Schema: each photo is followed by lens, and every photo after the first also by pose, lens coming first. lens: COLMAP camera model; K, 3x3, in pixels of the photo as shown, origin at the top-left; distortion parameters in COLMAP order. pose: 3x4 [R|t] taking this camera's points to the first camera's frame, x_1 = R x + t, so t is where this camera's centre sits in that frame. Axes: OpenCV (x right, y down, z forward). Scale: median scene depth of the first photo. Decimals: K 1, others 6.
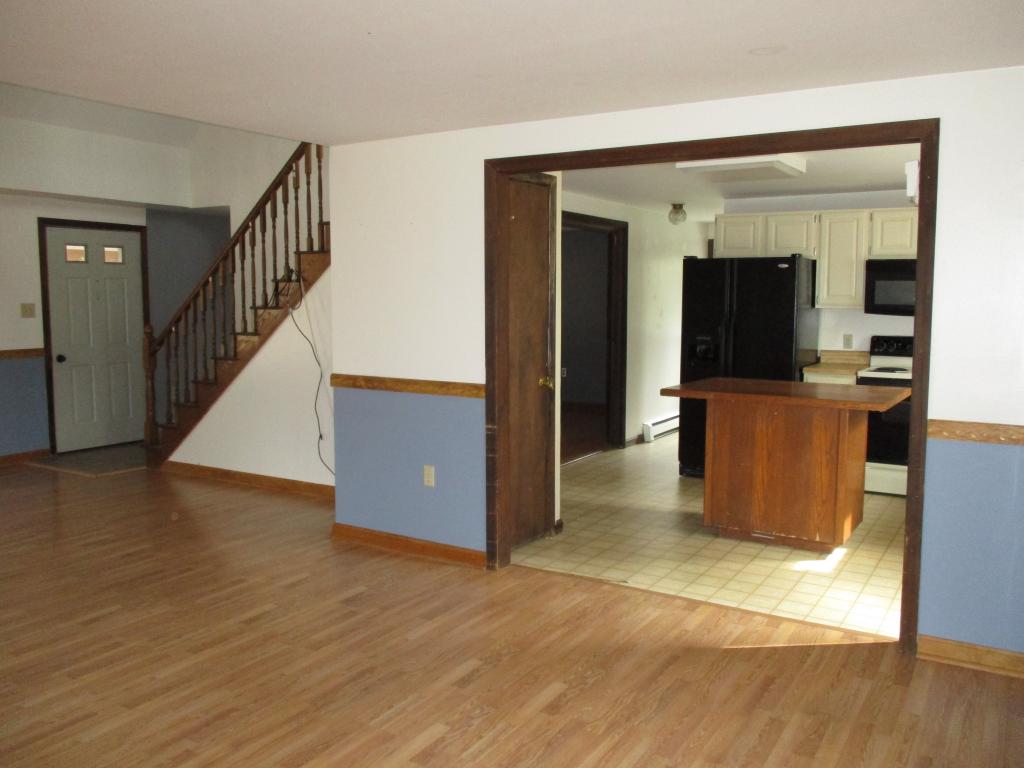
lens RADIAL K [[849.6, 0, 511.5], [0, 849.6, 370.1], [0, 0, 1]] dist [-0.017421, 0.009338]
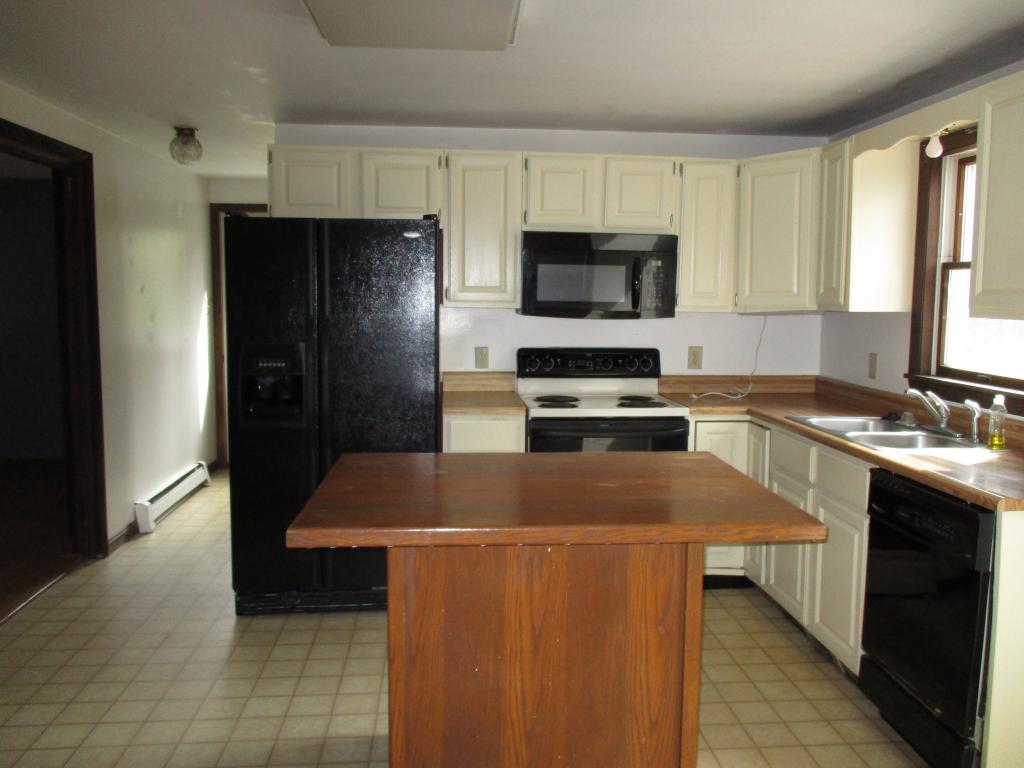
lens RADIAL K [[849.6, 0, 511.5], [0, 849.6, 370.1], [0, 0, 1]] dist [-0.017421, 0.009338]
pose [[0.802039, -0.054253, 0.594803, 0.024837], [0.049031, 0.998485, 0.024961, -0.039409], [-0.595256, 0.009144, 0.803484, 0.462582]]
